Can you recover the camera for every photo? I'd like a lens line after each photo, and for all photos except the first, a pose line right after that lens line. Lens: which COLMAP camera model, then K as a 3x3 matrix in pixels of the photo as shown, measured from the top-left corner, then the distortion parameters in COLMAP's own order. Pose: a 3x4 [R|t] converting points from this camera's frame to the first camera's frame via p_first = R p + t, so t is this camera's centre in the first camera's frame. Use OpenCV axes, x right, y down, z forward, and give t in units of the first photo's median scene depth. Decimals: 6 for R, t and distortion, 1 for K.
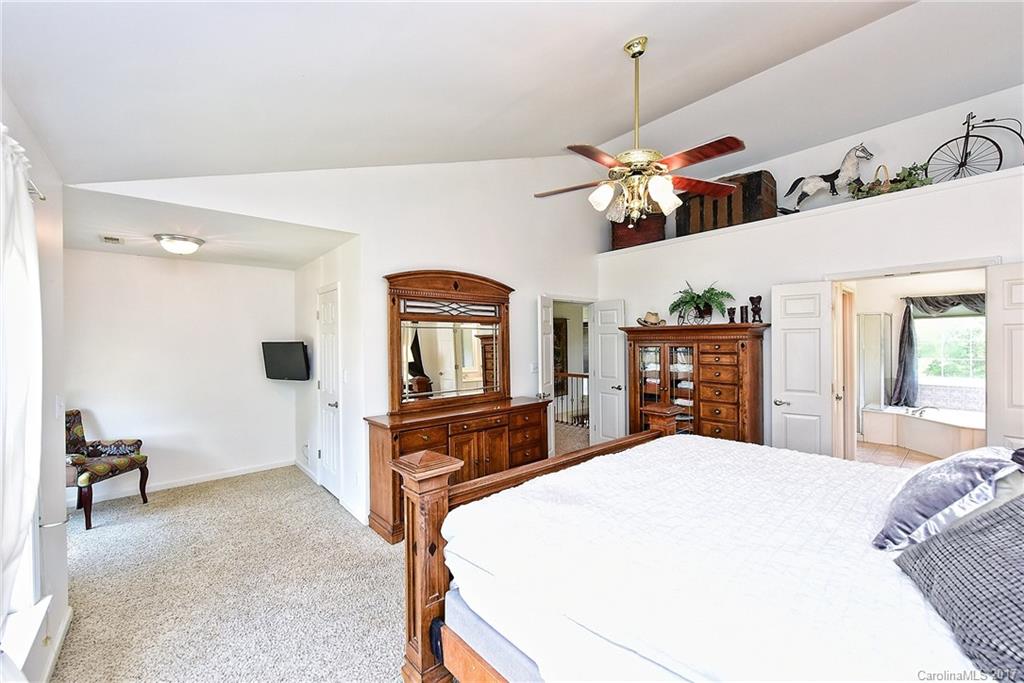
lens RADIAL K [[405.1, 0, 516.3], [0, 405.1, 343.6], [0, 0, 1]] dist [0.001383, -0.001062]
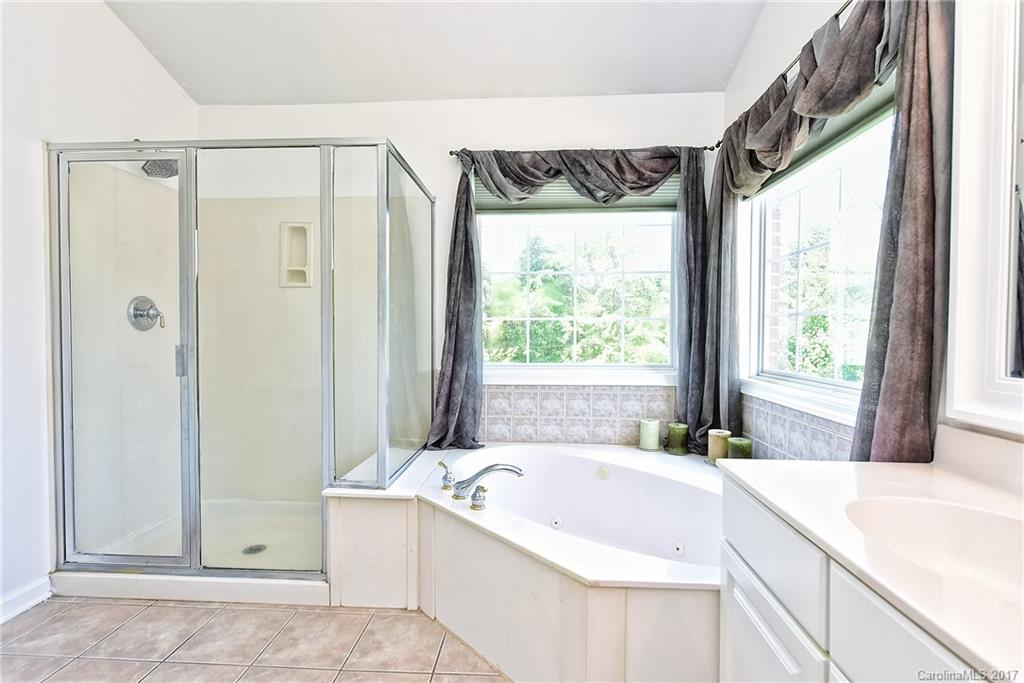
lens RADIAL K [[488.6, 0, 512.2], [0, 488.6, 341.1], [0, 0, 1]] dist [-0.000639, -0.000062]
pose [[0.711047, -0.005747, 0.703121, 0.688196], [-0.005881, 0.999883, 0.014119, 0.053493], [-0.703120, -0.014174, 0.710930, 0.655897]]
